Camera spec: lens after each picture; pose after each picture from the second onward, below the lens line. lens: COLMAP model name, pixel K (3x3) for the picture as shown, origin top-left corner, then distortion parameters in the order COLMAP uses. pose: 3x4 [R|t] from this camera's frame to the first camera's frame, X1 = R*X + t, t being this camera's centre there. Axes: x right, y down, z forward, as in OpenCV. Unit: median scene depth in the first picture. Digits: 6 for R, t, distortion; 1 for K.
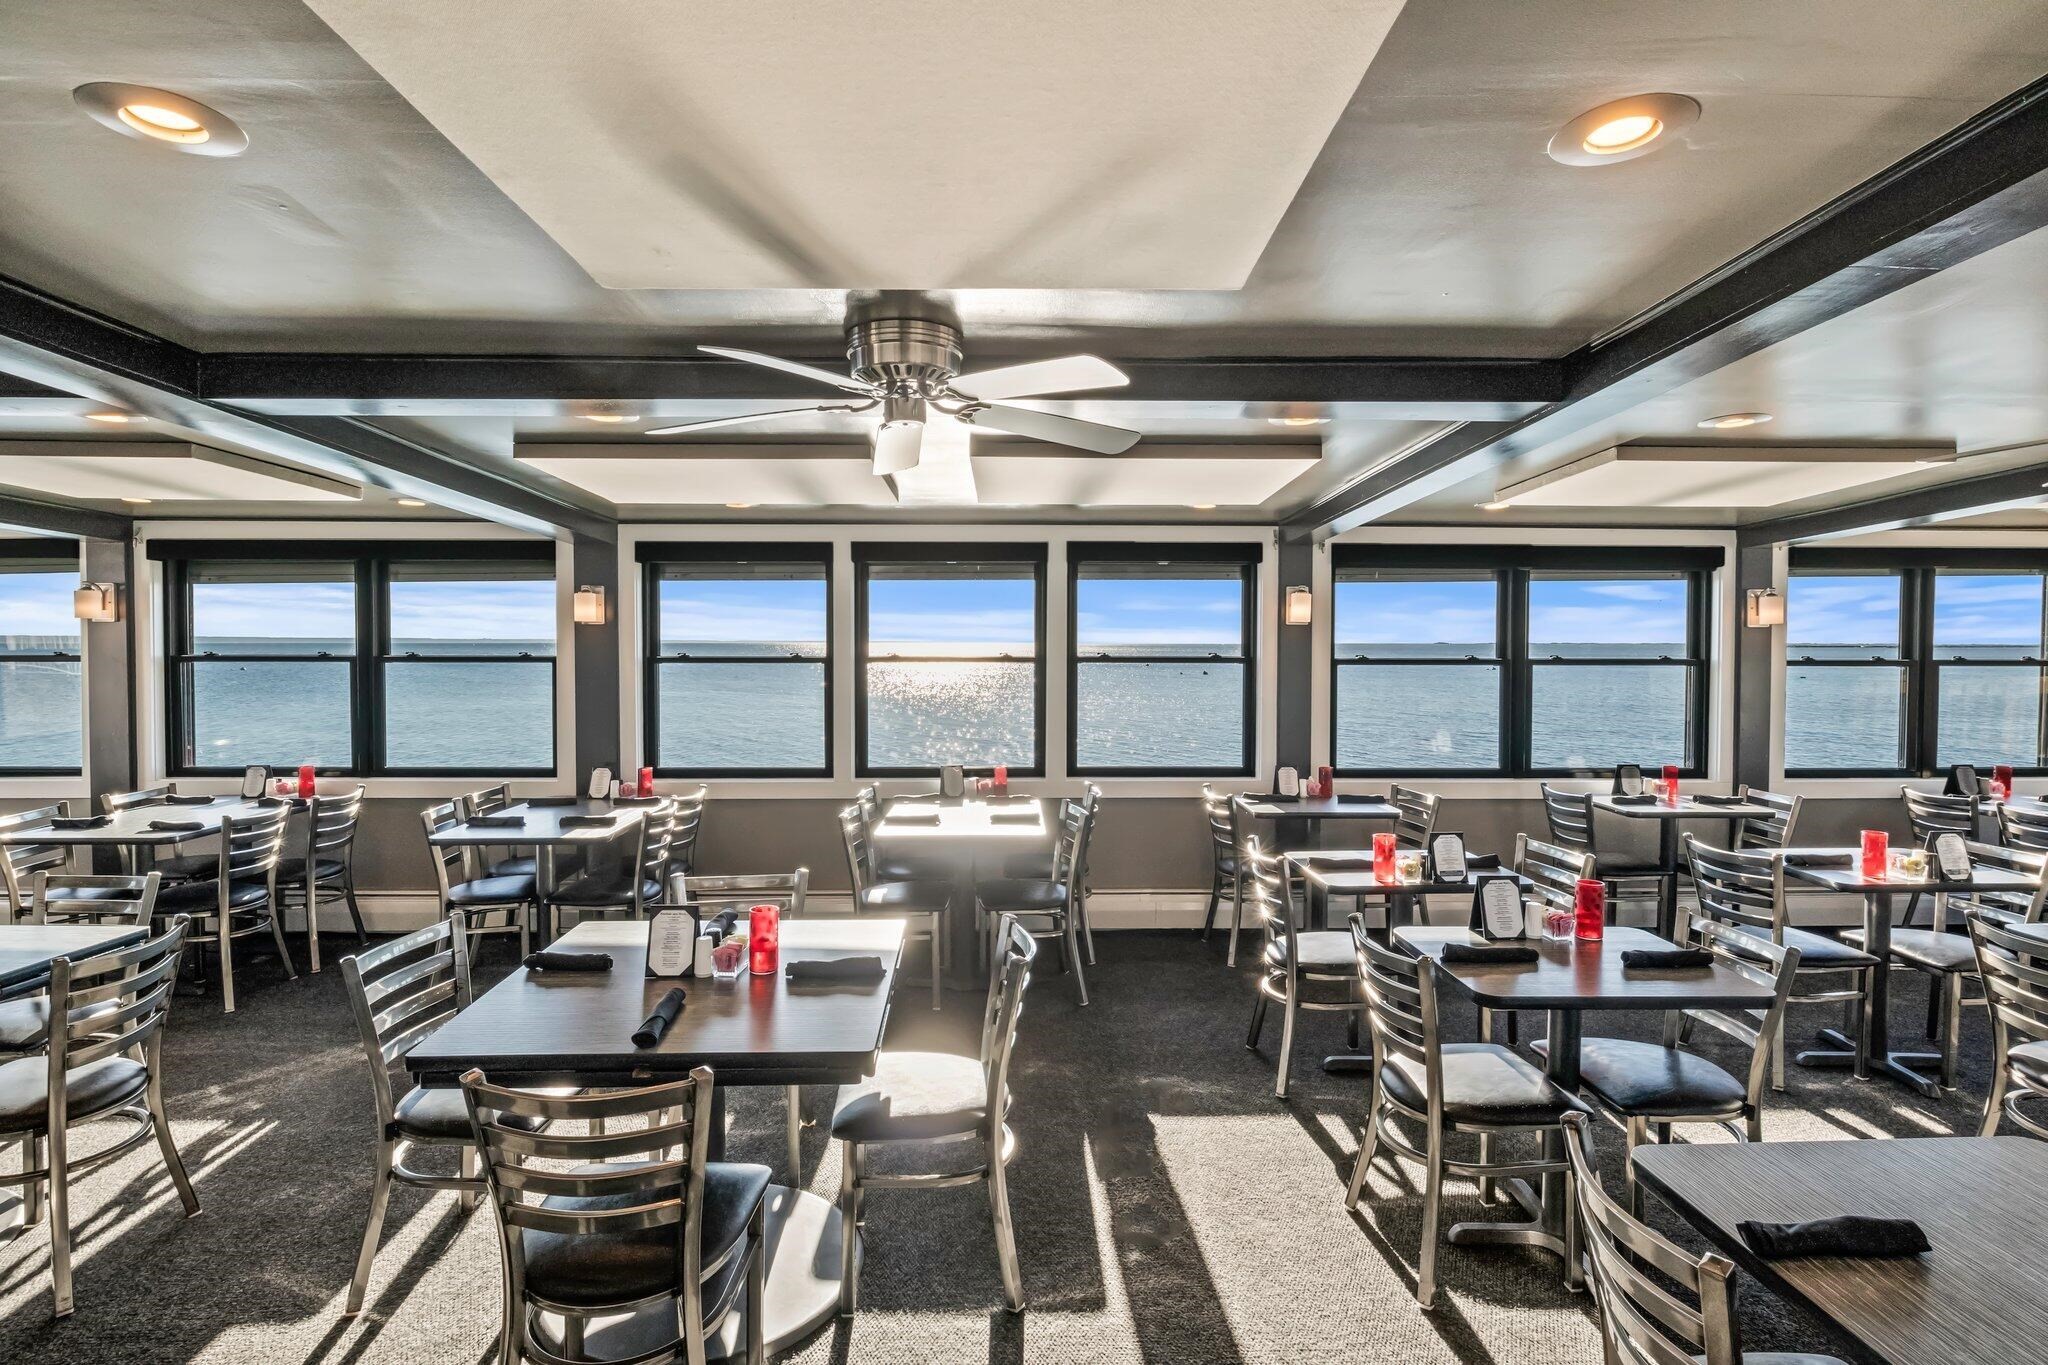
lens RADIAL K [[1063.8, 0, 1028.9], [0, 1063.8, 655.7], [0, 0, 1]] dist [-0.001565, -0.001169]
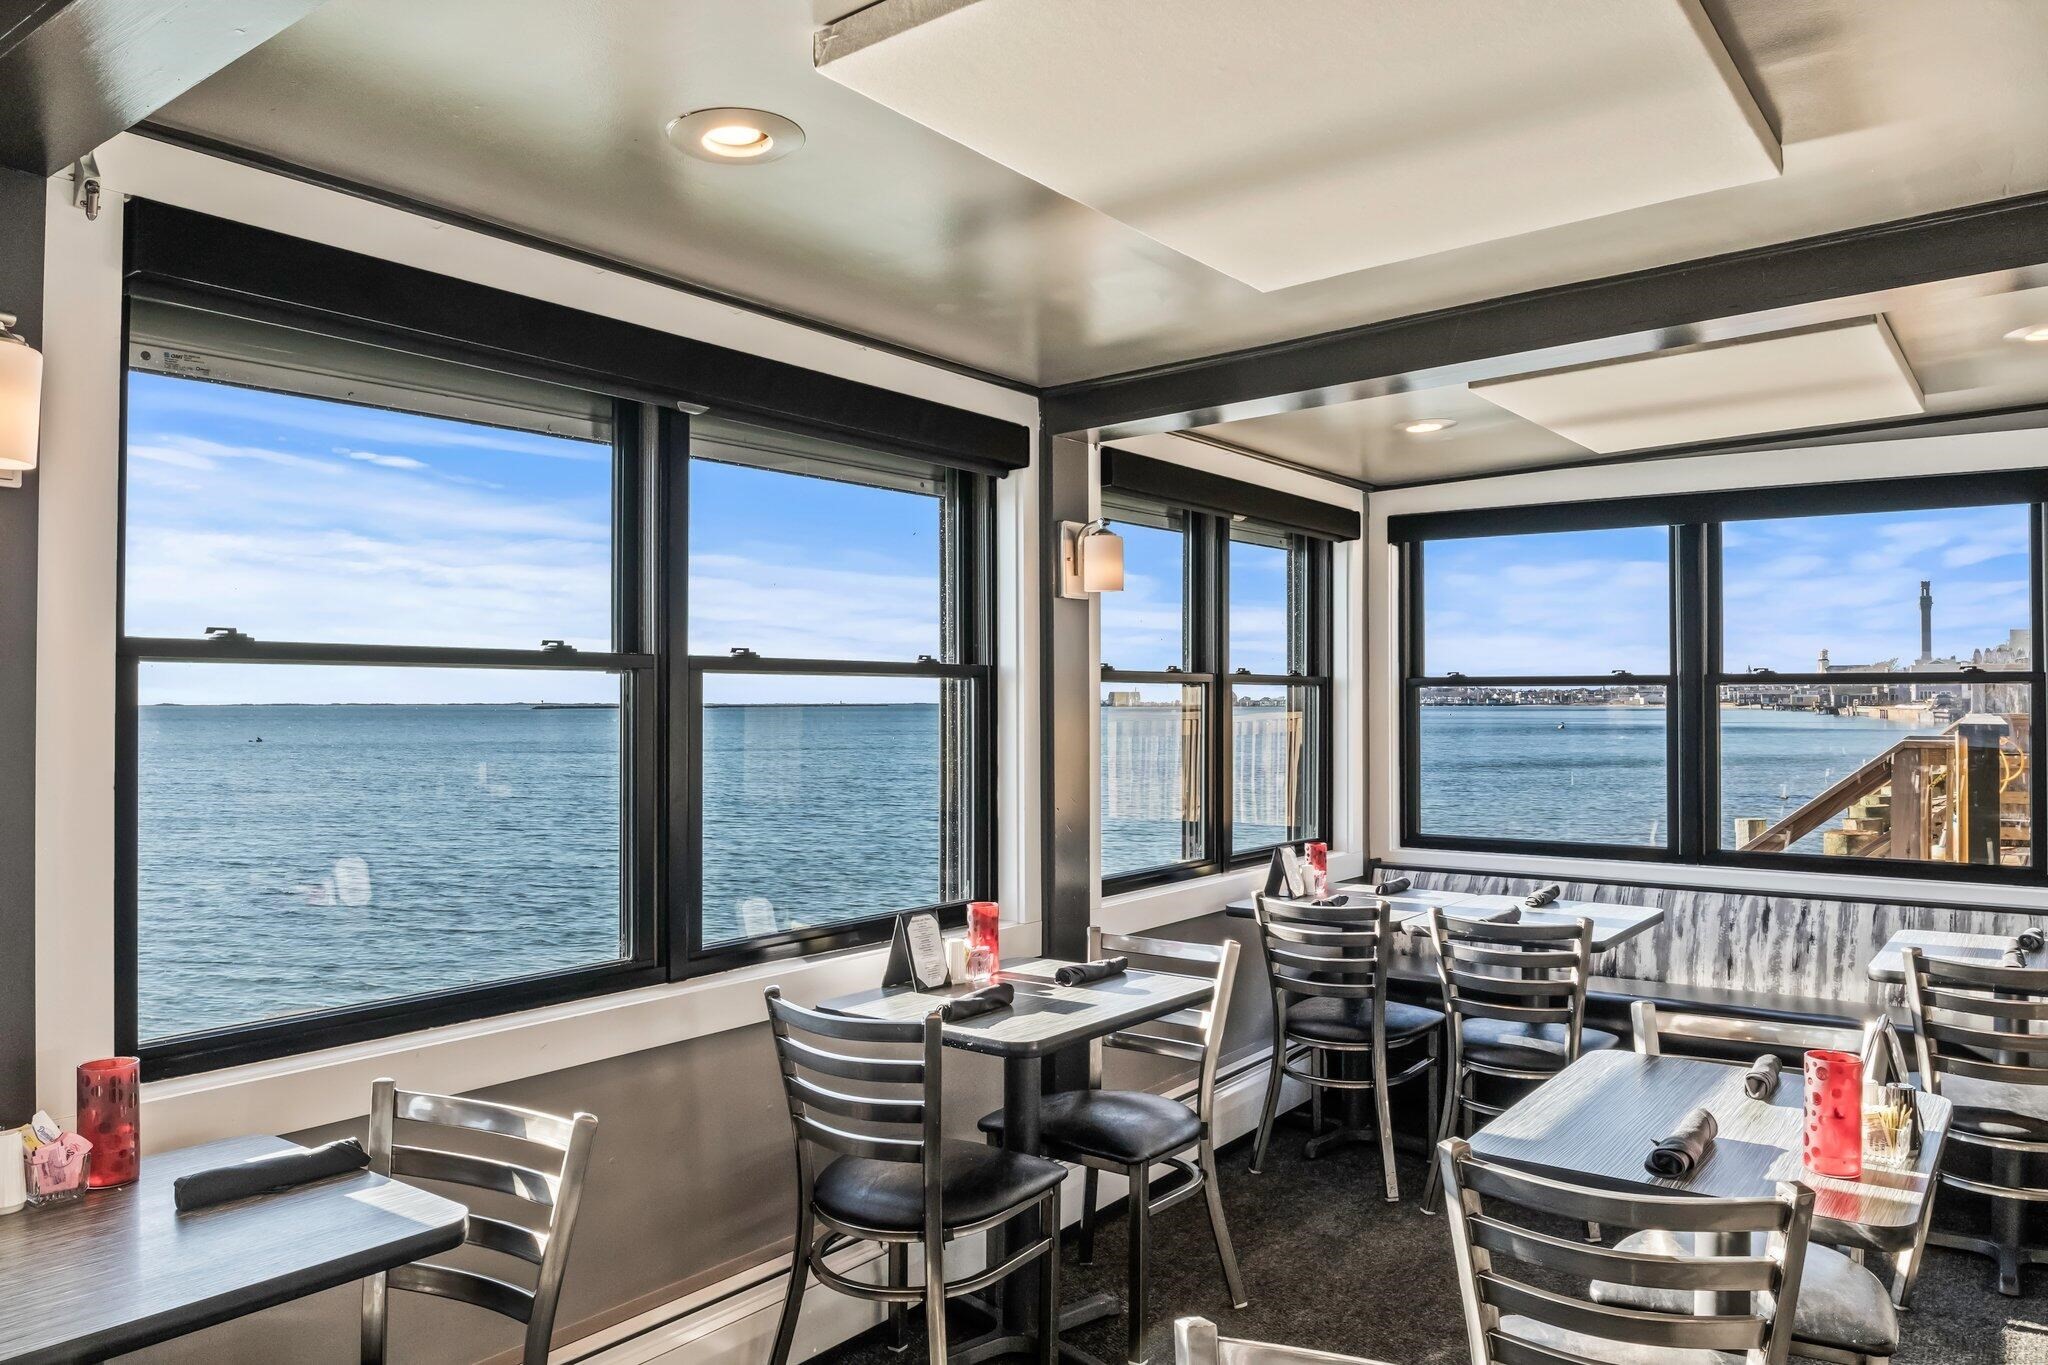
lens RADIAL K [[1439.1, 0, 1024.0], [0, 1439.1, 682.5], [0, 0, 1]] dist [0.000045, -0.002461]
pose [[0.599033, 0.005530, 0.800705, 0.135452], [0.012611, 0.999787, -0.016340, 0.023087], [-0.800625, 0.019886, 0.598836, 0.615341]]
